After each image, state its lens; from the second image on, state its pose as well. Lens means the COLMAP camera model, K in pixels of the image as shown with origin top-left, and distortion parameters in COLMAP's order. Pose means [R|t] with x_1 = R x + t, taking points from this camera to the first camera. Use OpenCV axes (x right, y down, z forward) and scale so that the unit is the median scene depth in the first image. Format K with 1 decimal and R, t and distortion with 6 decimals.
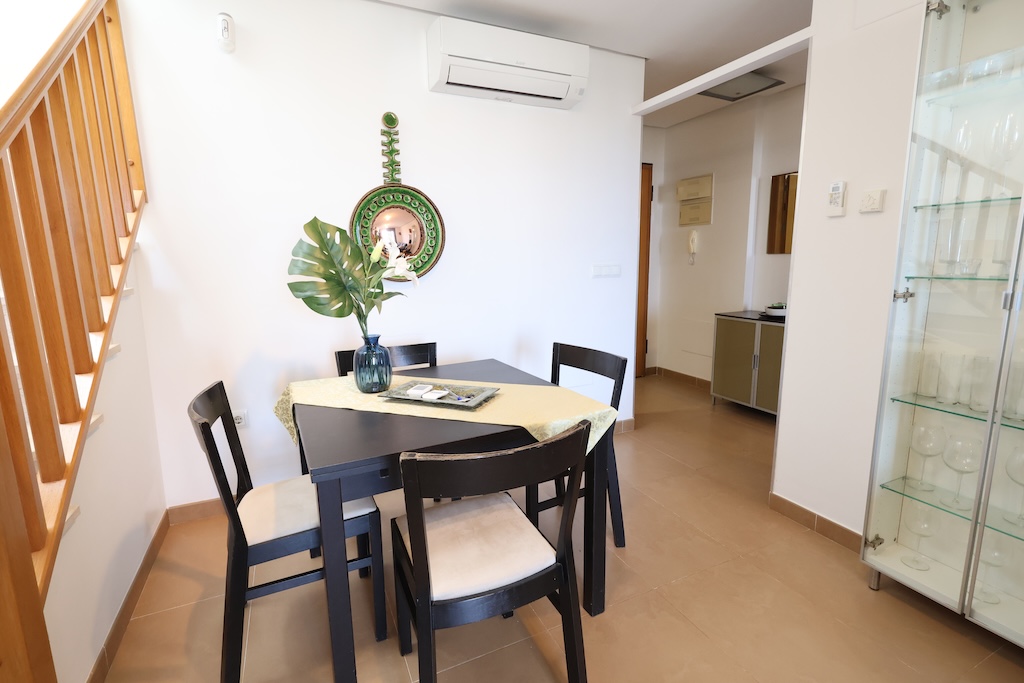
lens RADIAL K [[474.3, 0, 513.2], [0, 474.3, 342.4], [0, 0, 1]] dist [-0.002591, 0.001700]
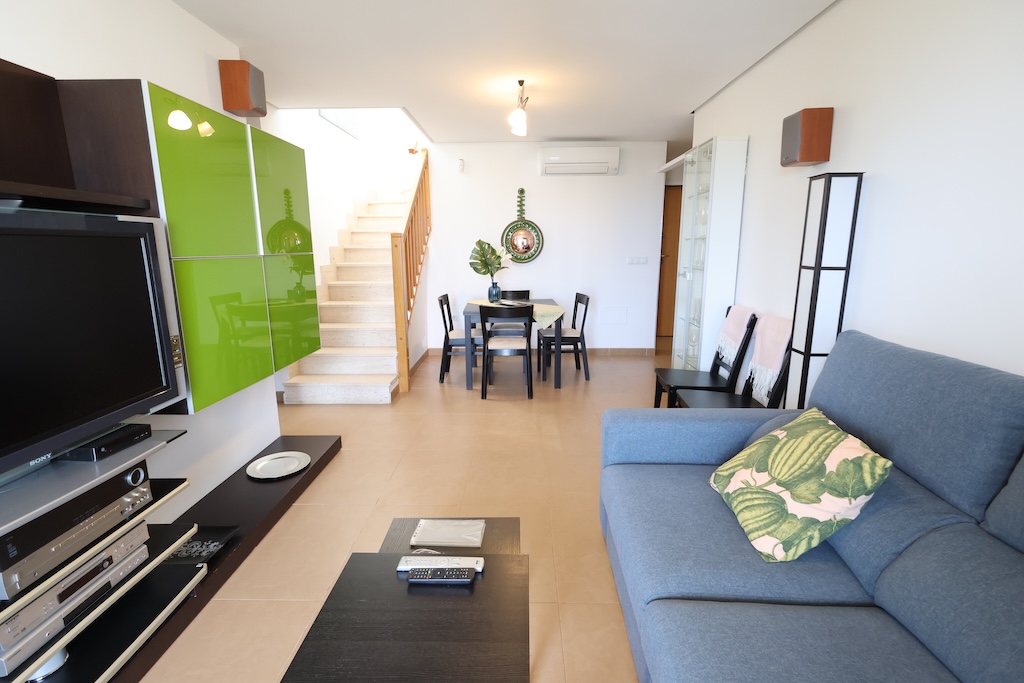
lens RADIAL K [[474.3, 0, 507.5], [0, 474.3, 343.6], [0, 0, 1]] dist [-0.002591, 0.001700]
pose [[0.892178, 0.102235, -0.439963, 0.923408], [-0.085802, 0.994672, 0.057141, 0.160115], [0.443460, -0.013230, 0.896196, -1.312854]]
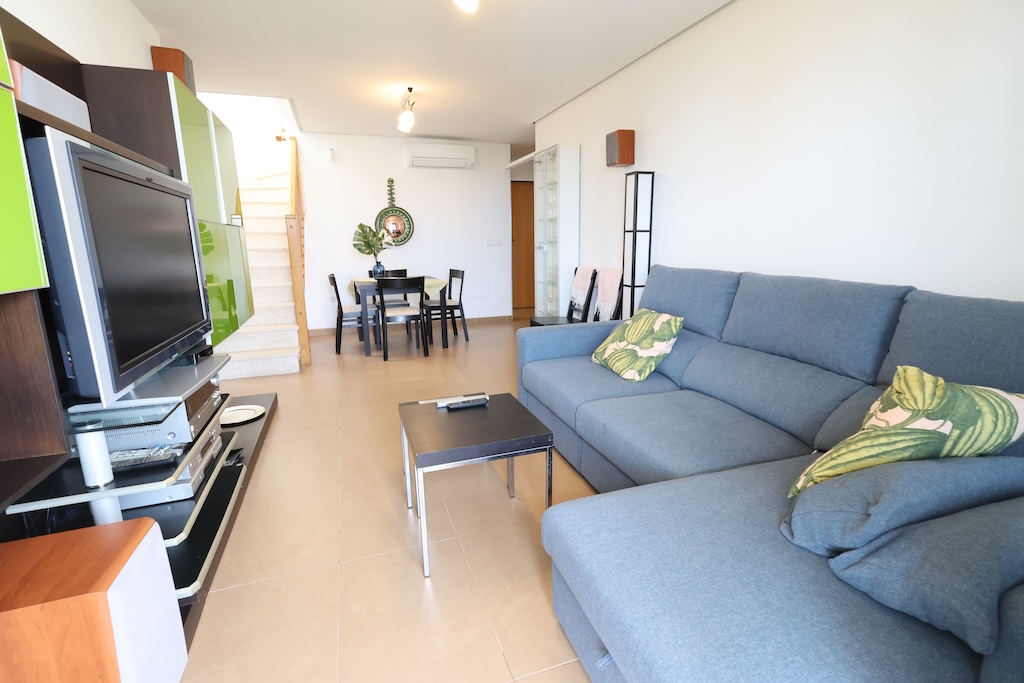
lens RADIAL K [[474.3, 0, 509.0], [0, 474.3, 341.2], [0, 0, 1]] dist [-0.002591, 0.001700]
pose [[0.994233, 0.022559, -0.104847, 0.796670], [-0.018434, 0.999024, 0.040144, 0.329536], [0.105650, -0.037980, 0.993678, -1.805578]]
